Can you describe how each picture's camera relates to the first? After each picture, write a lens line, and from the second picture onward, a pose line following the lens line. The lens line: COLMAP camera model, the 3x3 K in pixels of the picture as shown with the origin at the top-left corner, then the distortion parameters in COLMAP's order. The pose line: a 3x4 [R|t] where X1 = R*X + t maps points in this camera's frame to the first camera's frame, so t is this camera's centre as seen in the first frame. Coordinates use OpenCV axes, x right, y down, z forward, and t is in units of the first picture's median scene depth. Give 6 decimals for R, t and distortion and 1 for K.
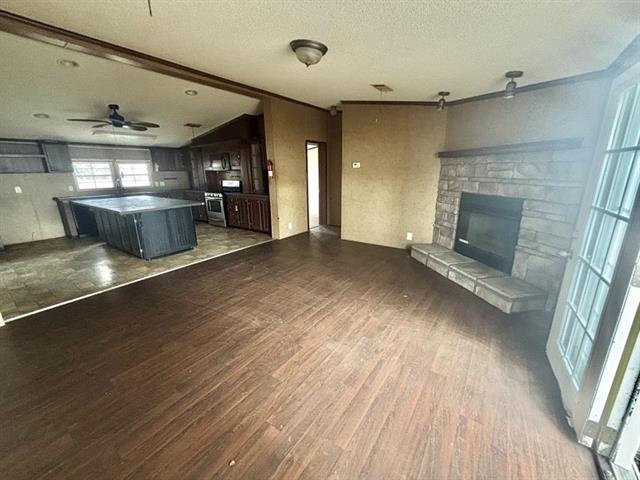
lens RADIAL K [[257.9, 0, 320.0], [0, 257.9, 240.0], [0, 0, 1]] dist [-0.001349, -0.000111]
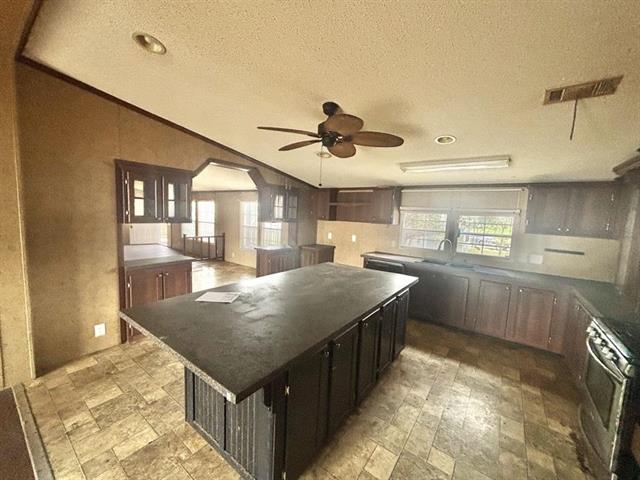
lens RADIAL K [[257.9, 0, 320.0], [0, 257.9, 240.0], [0, 0, 1]] dist [-0.001349, -0.000111]
pose [[-0.015927, 0.118712, -0.992801, -0.186961], [-0.303687, 0.945446, 0.117921, -0.232142], [0.952639, 0.303379, 0.020993, 0.754950]]
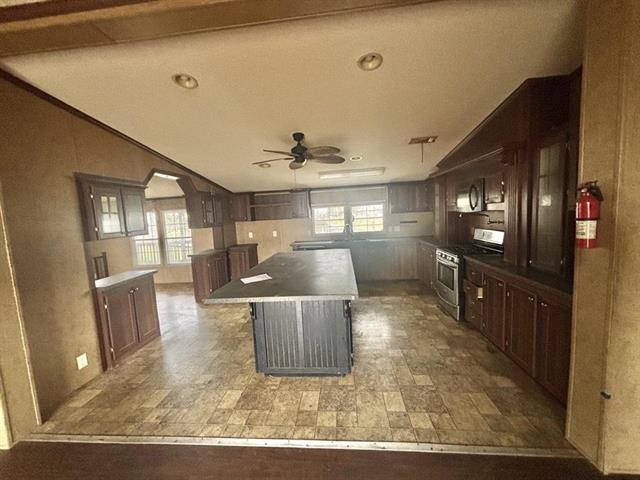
lens RADIAL K [[257.9, 0, 320.0], [0, 257.9, 240.0], [0, 0, 1]] dist [-0.001349, -0.000111]
pose [[0.507114, 0.075431, -0.858572, -0.083335], [-0.179376, 0.983587, -0.019534, -0.160302], [0.843006, 0.163914, 0.512321, 0.520220]]
